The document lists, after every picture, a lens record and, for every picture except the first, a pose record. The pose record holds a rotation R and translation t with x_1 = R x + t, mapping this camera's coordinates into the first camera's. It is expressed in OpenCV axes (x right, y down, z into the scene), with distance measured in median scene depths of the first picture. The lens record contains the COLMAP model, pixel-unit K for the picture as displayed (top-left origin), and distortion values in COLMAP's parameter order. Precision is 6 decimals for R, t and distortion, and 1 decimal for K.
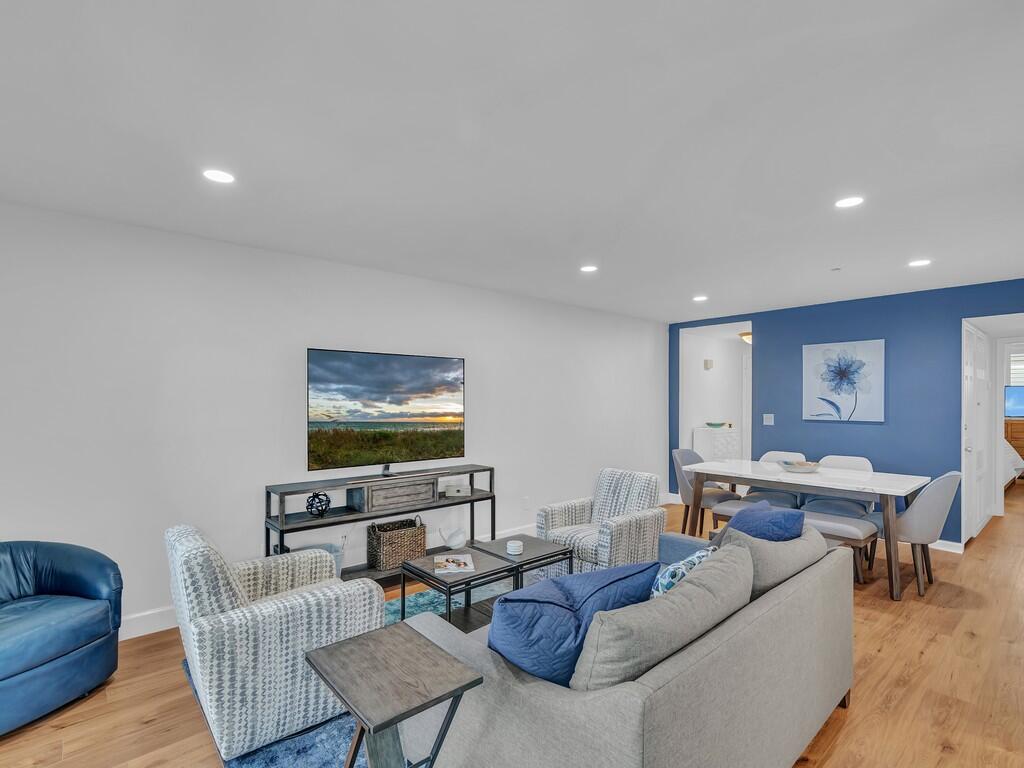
lens RADIAL K [[514.3, 0, 498.4], [0, 514.3, 401.3], [0, 0, 1]] dist [0.002849, -0.007869]
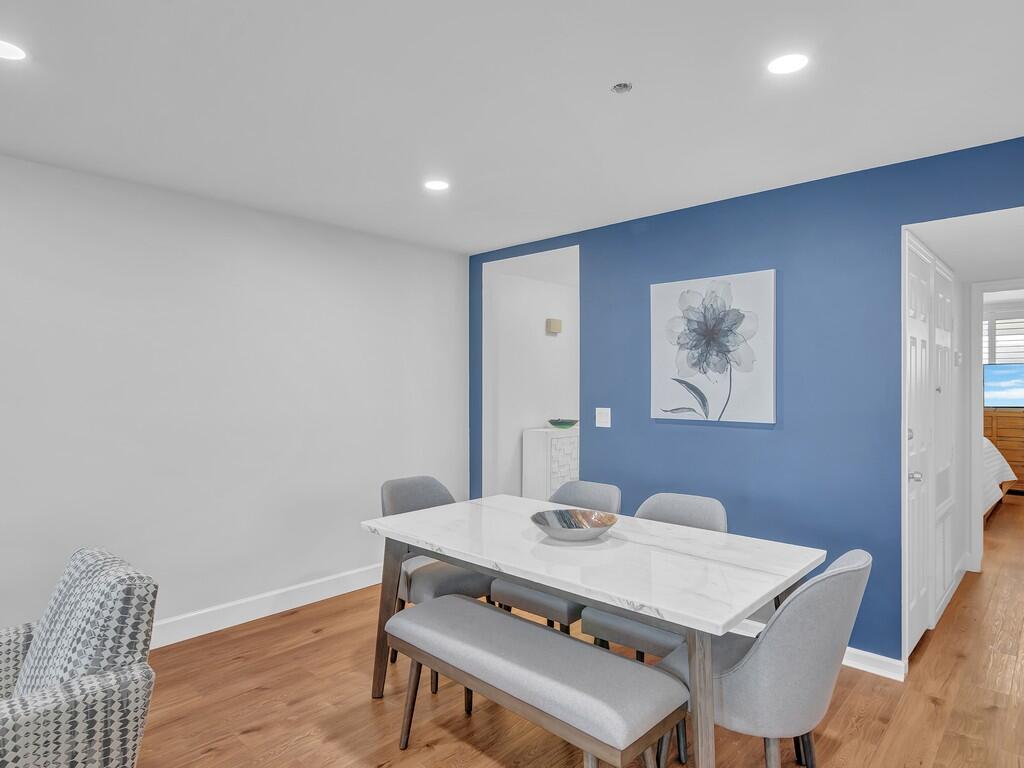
lens RADIAL K [[627.2, 0, 507.8], [0, 627.2, 384.3], [0, 0, 1]] dist [-0.006841, 0.001224]
pose [[0.992933, -0.000553, 0.118674, 0.376294], [0.000976, 0.999993, -0.003509, 0.000749], [-0.118671, 0.003600, 0.992927, 0.364141]]
